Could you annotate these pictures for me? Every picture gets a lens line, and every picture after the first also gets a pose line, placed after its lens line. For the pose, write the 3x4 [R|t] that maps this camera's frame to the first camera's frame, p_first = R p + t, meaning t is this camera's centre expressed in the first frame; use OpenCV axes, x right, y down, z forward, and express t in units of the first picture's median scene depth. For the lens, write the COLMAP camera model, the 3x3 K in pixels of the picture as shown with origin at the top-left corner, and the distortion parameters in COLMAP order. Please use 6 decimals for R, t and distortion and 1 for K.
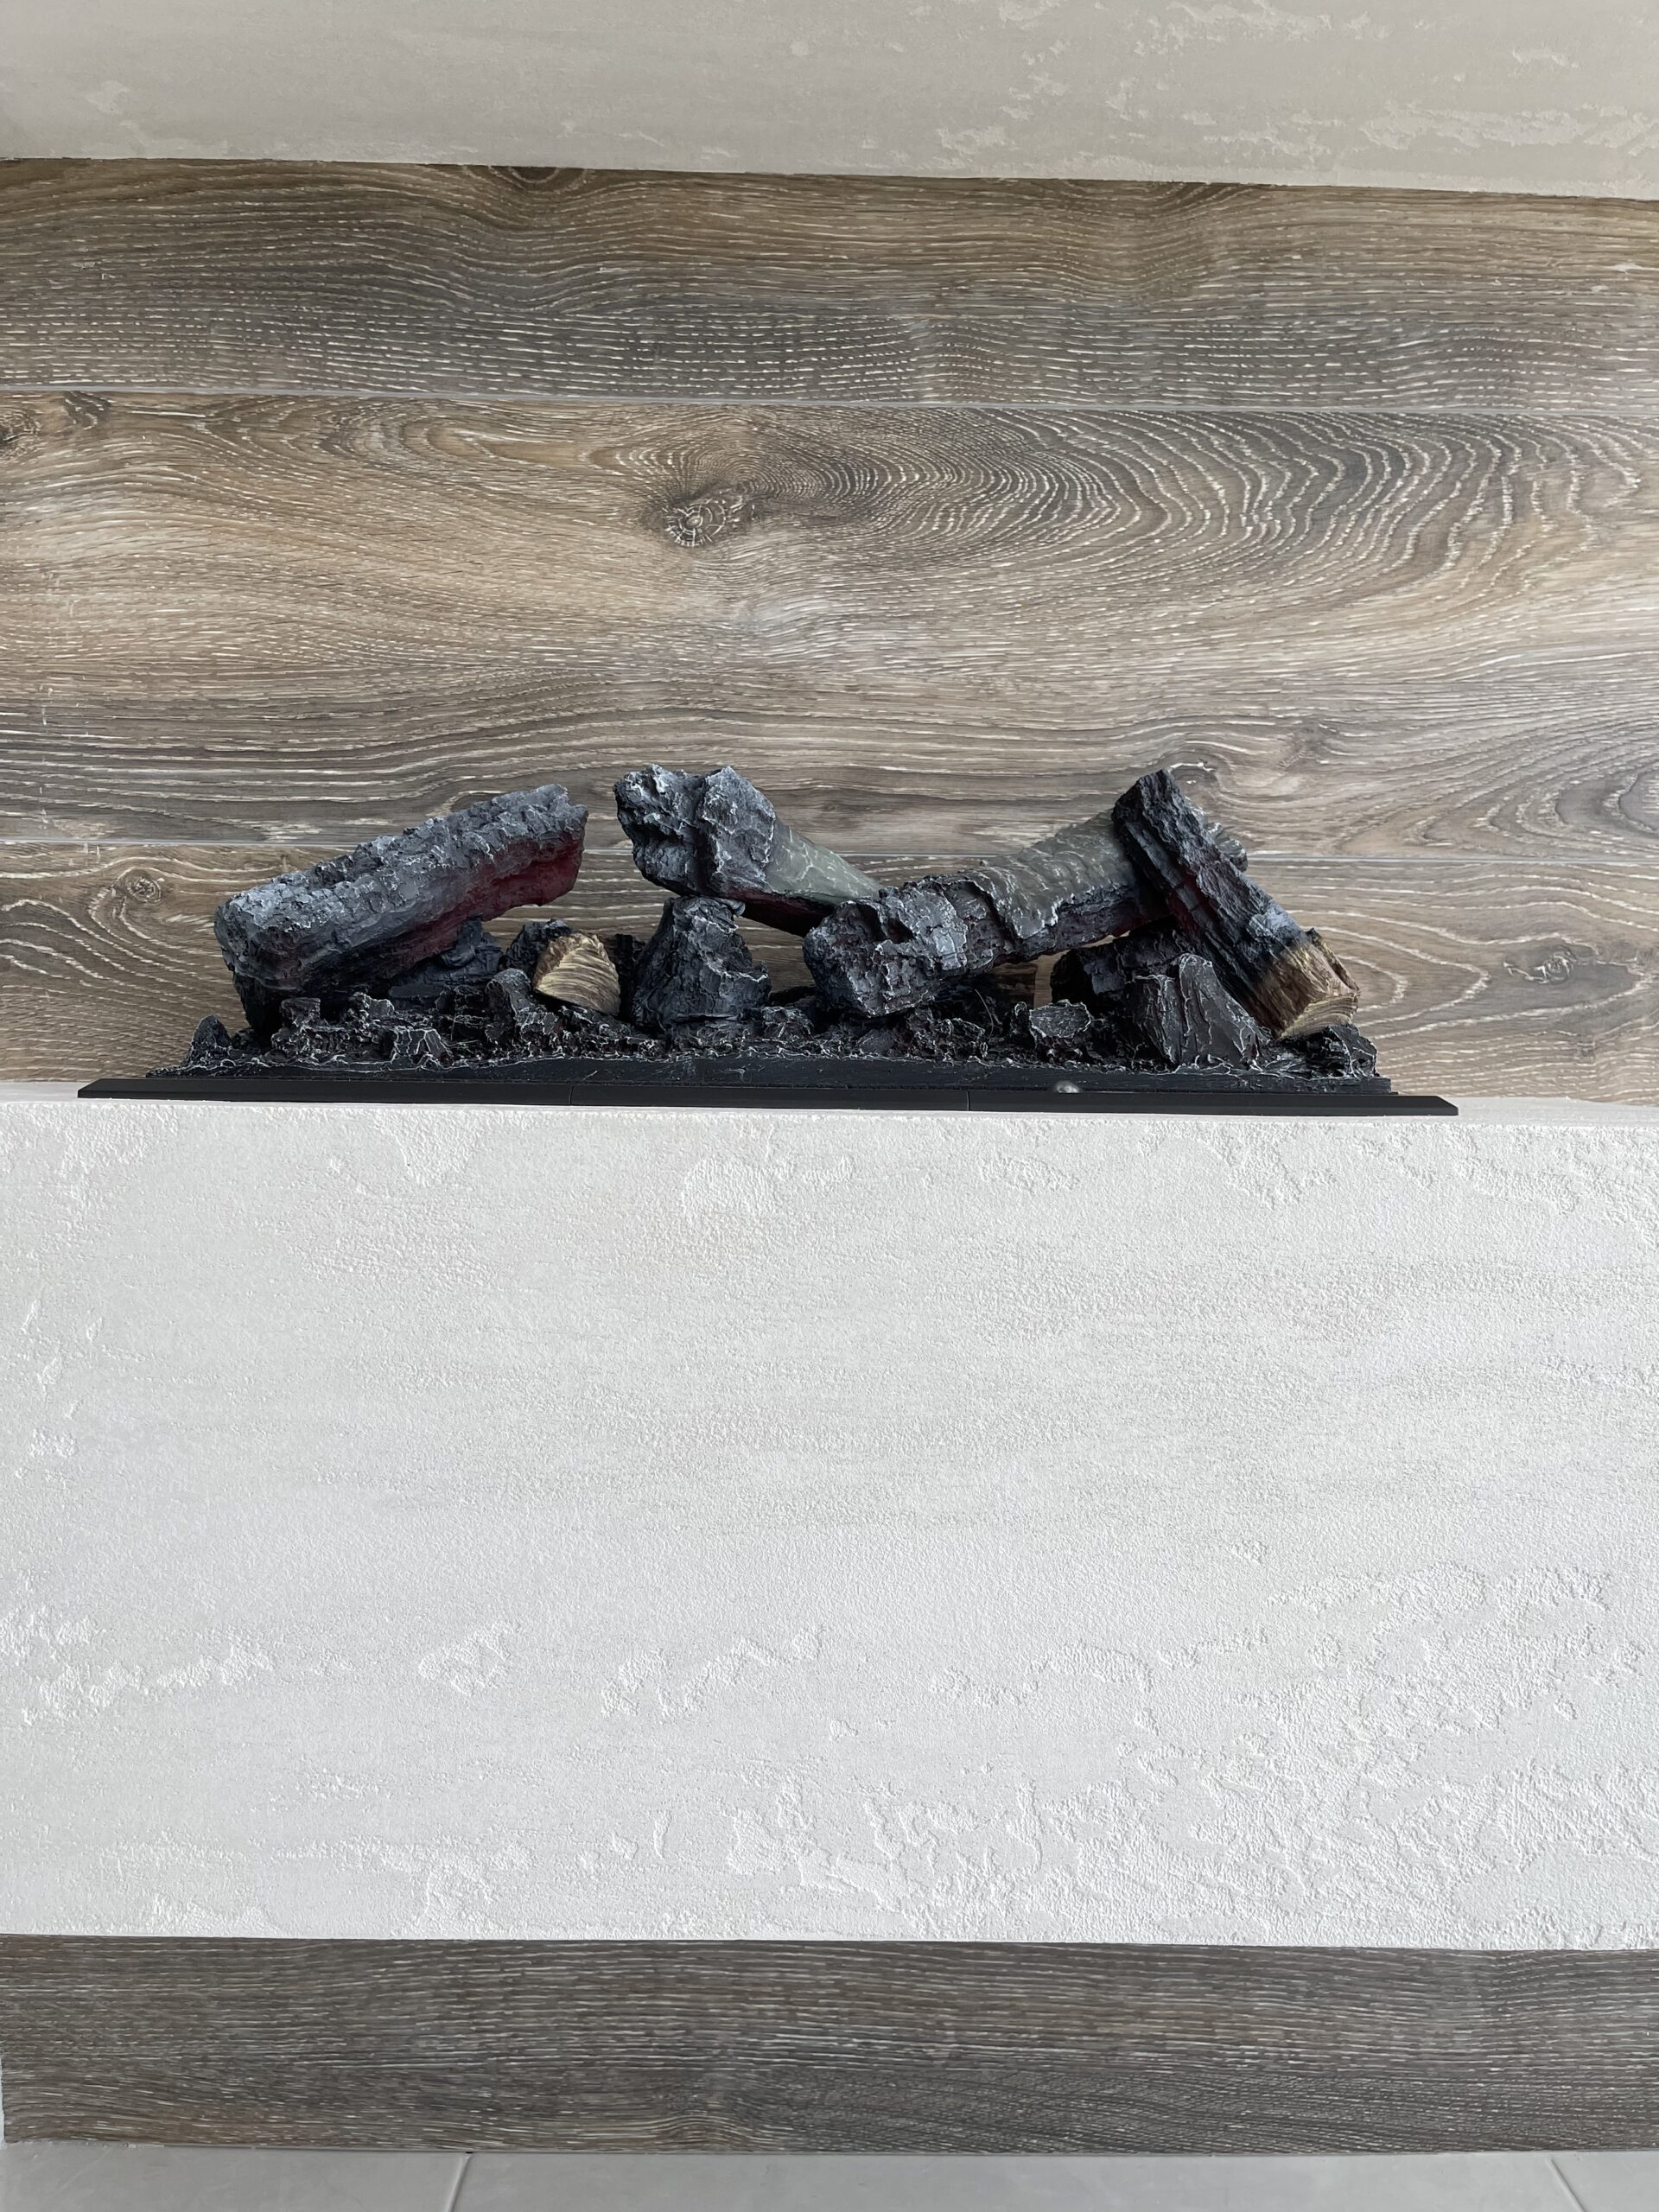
lens RADIAL K [[1703.1, 0, 829.5], [0, 1703.1, 1106.0], [0, 0, 1]] dist [0.043668, -0.061837]
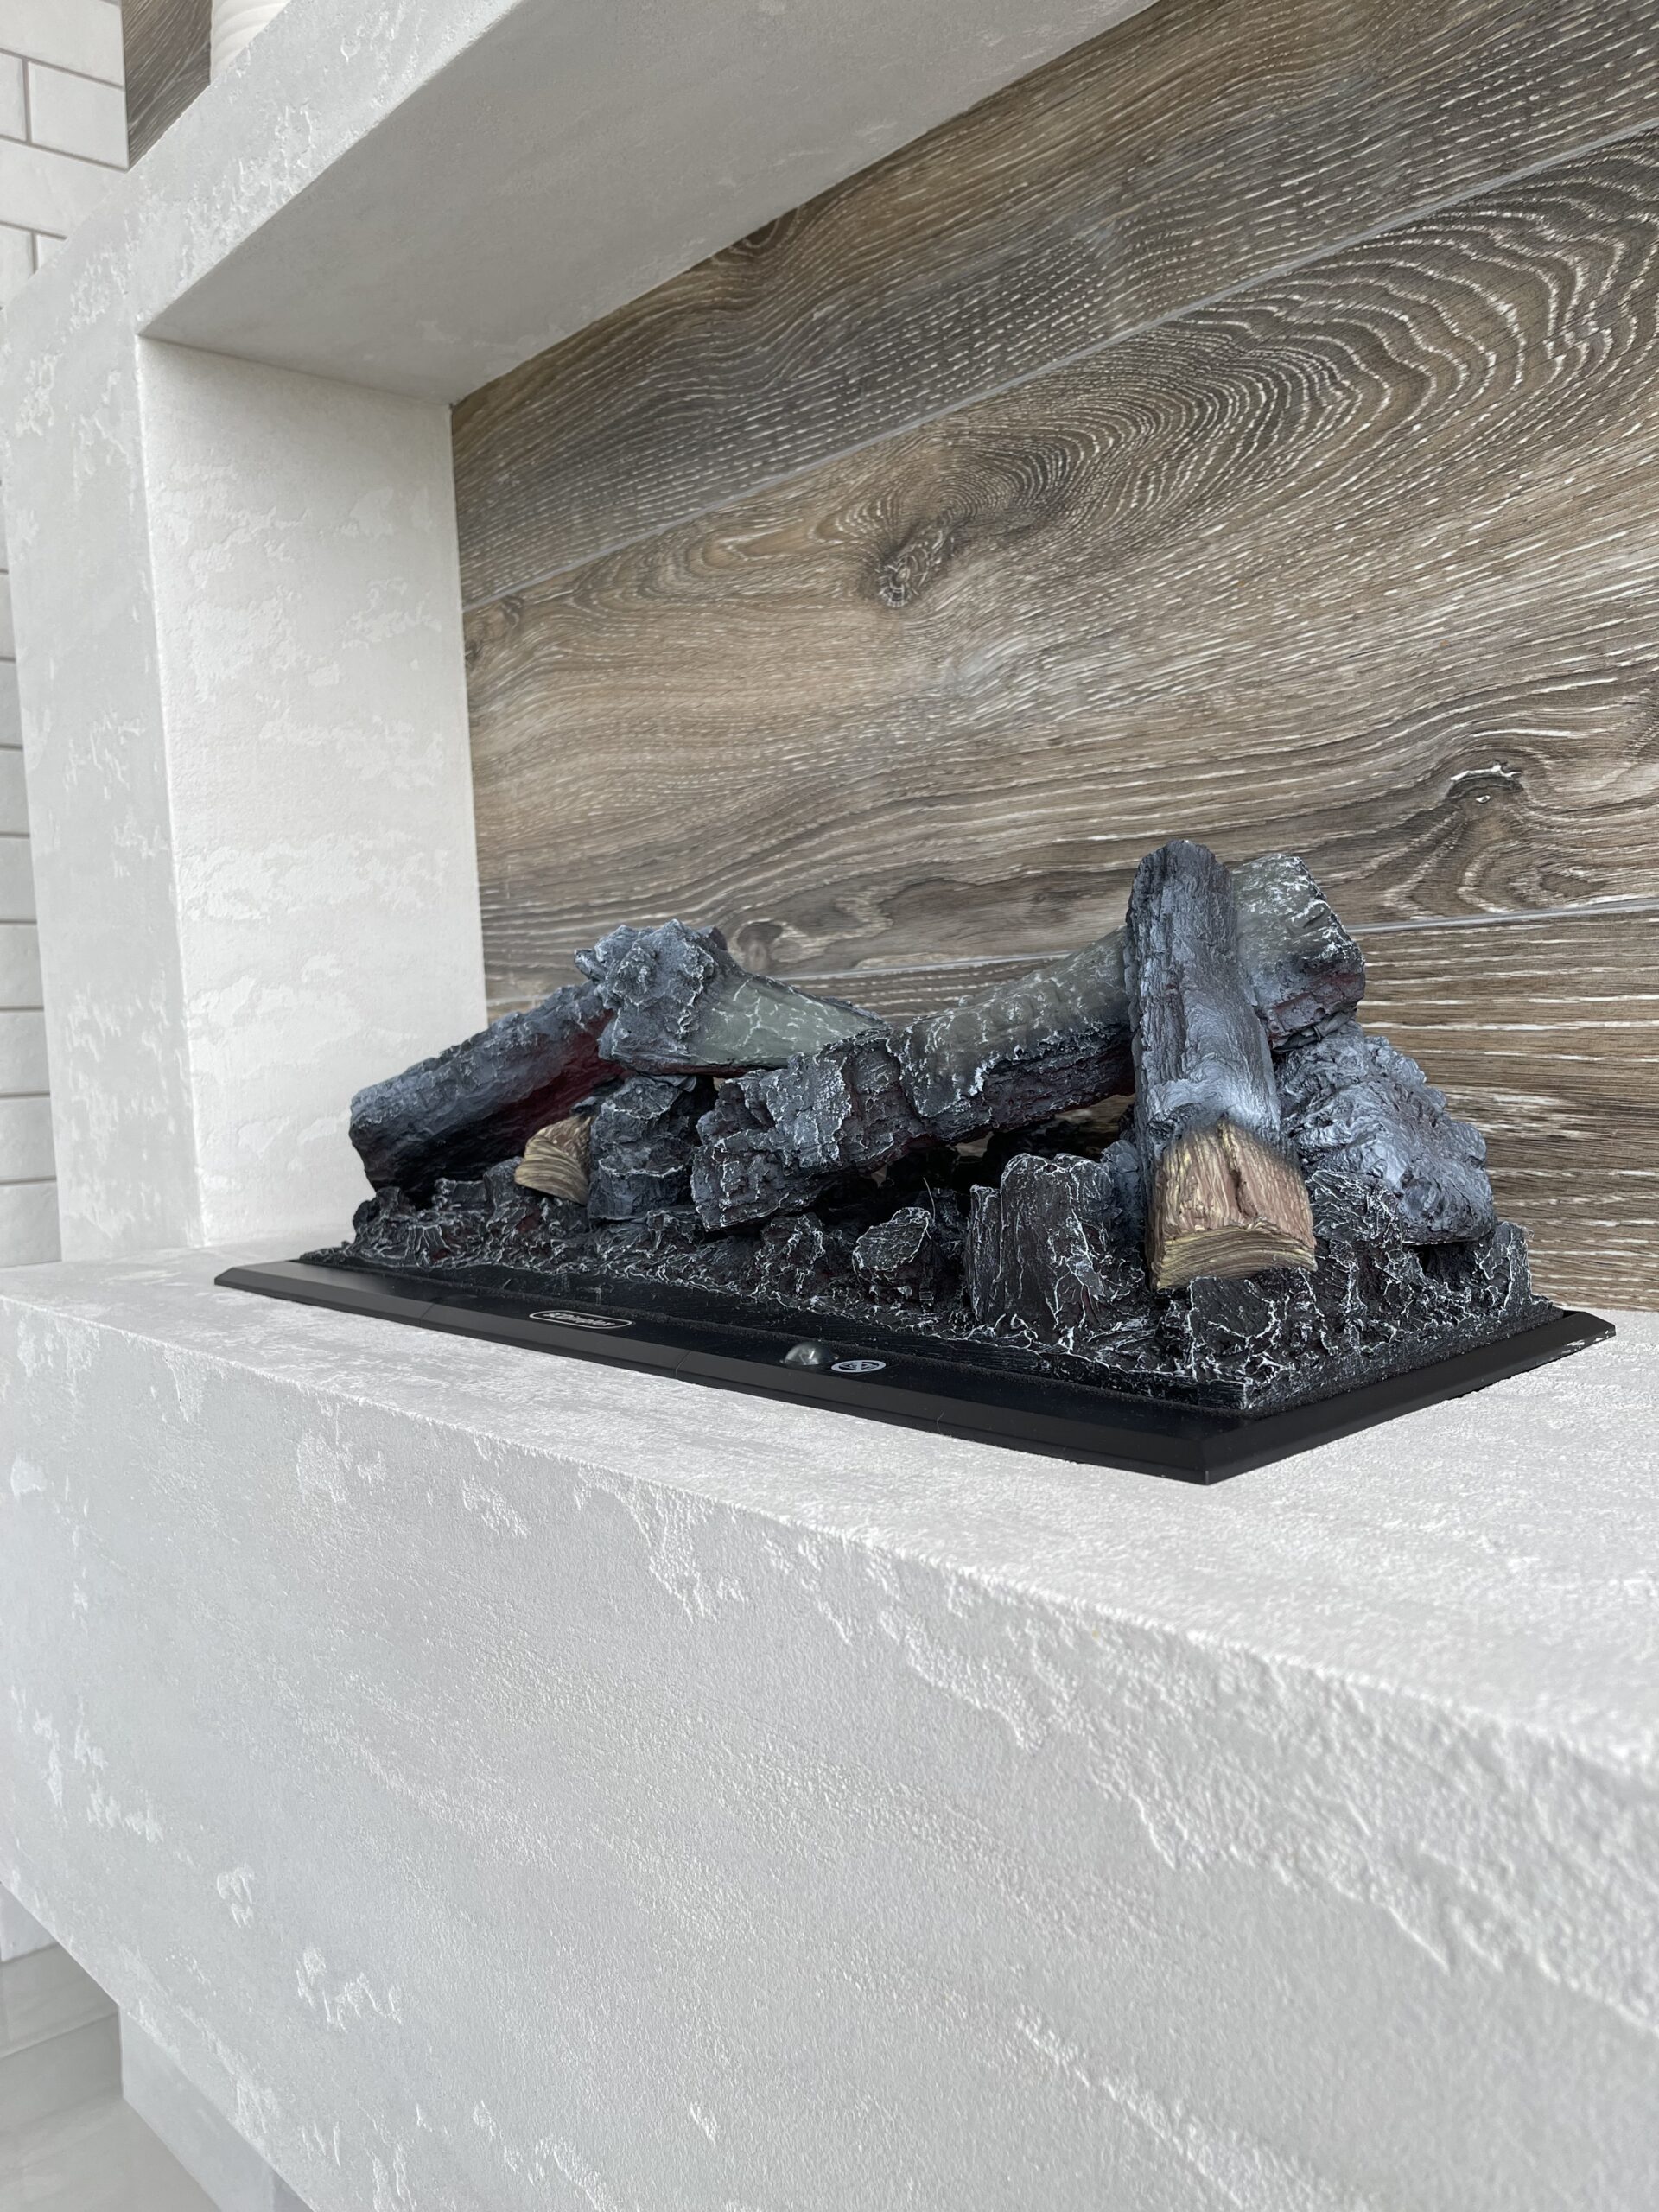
lens RADIAL K [[1703.1, 0, 829.5], [0, 1703.1, 1106.0], [0, 0, 1]] dist [0.043668, -0.061837]
pose [[0.663190, -0.009390, -0.748392, 0.523018], [0.033639, 0.999285, 0.017271, -0.097363], [0.747694, -0.036629, 0.663032, 0.407461]]
